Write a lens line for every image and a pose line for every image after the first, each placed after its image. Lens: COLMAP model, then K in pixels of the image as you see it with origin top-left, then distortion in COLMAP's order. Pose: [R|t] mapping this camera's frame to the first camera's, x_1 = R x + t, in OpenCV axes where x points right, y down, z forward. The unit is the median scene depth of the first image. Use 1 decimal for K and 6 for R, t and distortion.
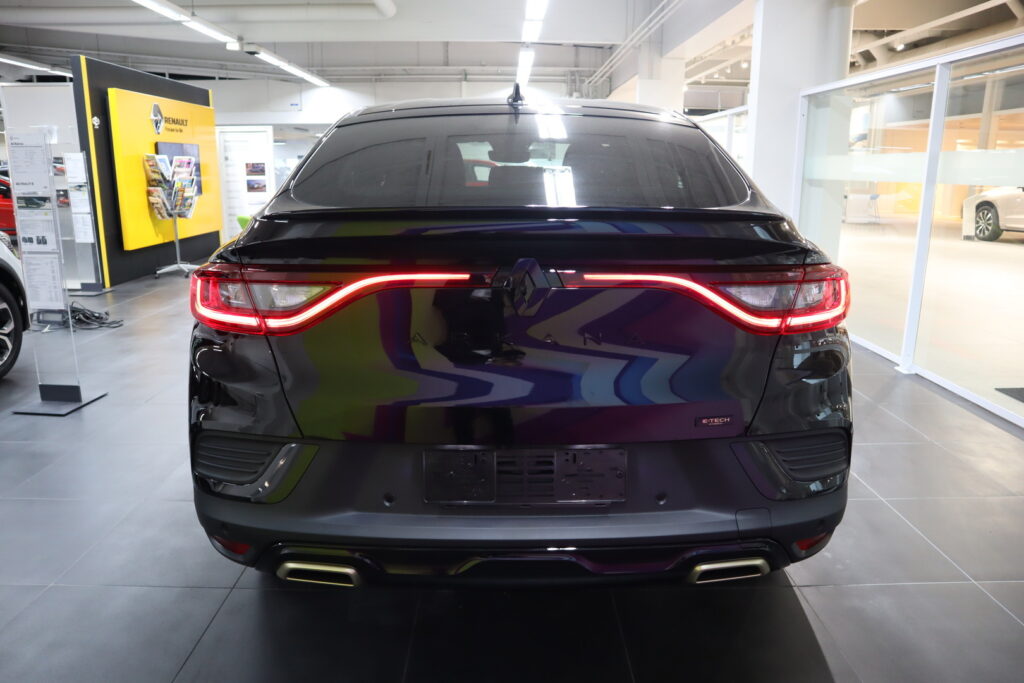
lens RADIAL K [[713.7, 0, 511.7], [0, 713.7, 357.3], [0, 0, 1]] dist [-0.066915, 0.003731]
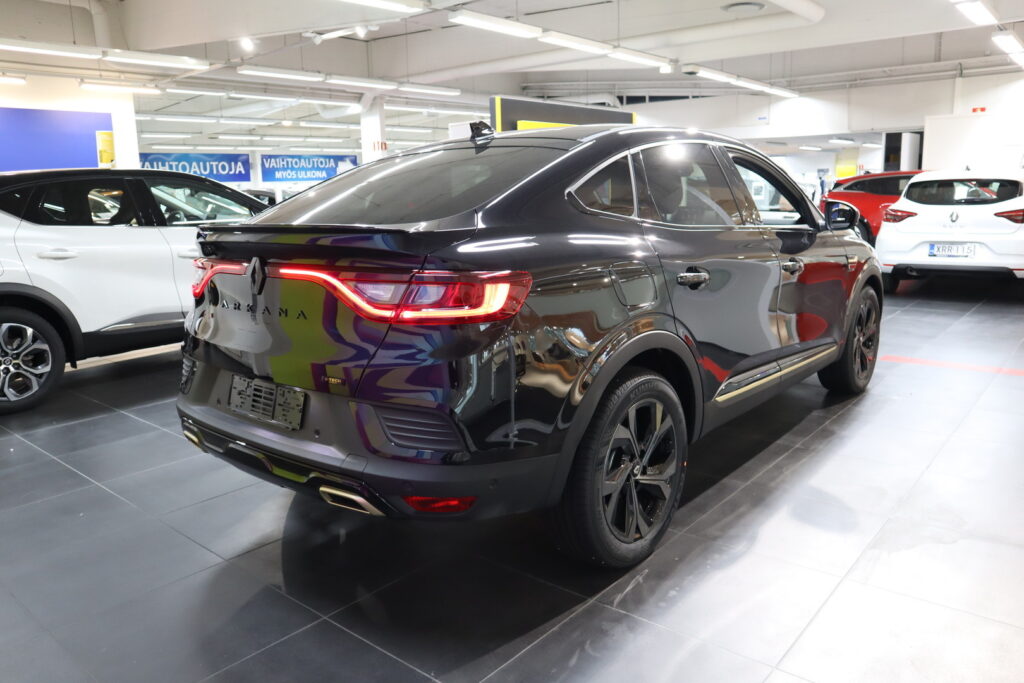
lens RADIAL K [[756.4, 0, 512.0], [0, 756.4, 341.5], [0, 0, 1]] dist [-0.005180, 0.001704]
pose [[0.760837, 0.113155, -0.639002, 0.148370], [-0.148041, 0.988981, -0.001136, -0.003195], [0.631832, 0.095463, 0.769204, 0.010313]]
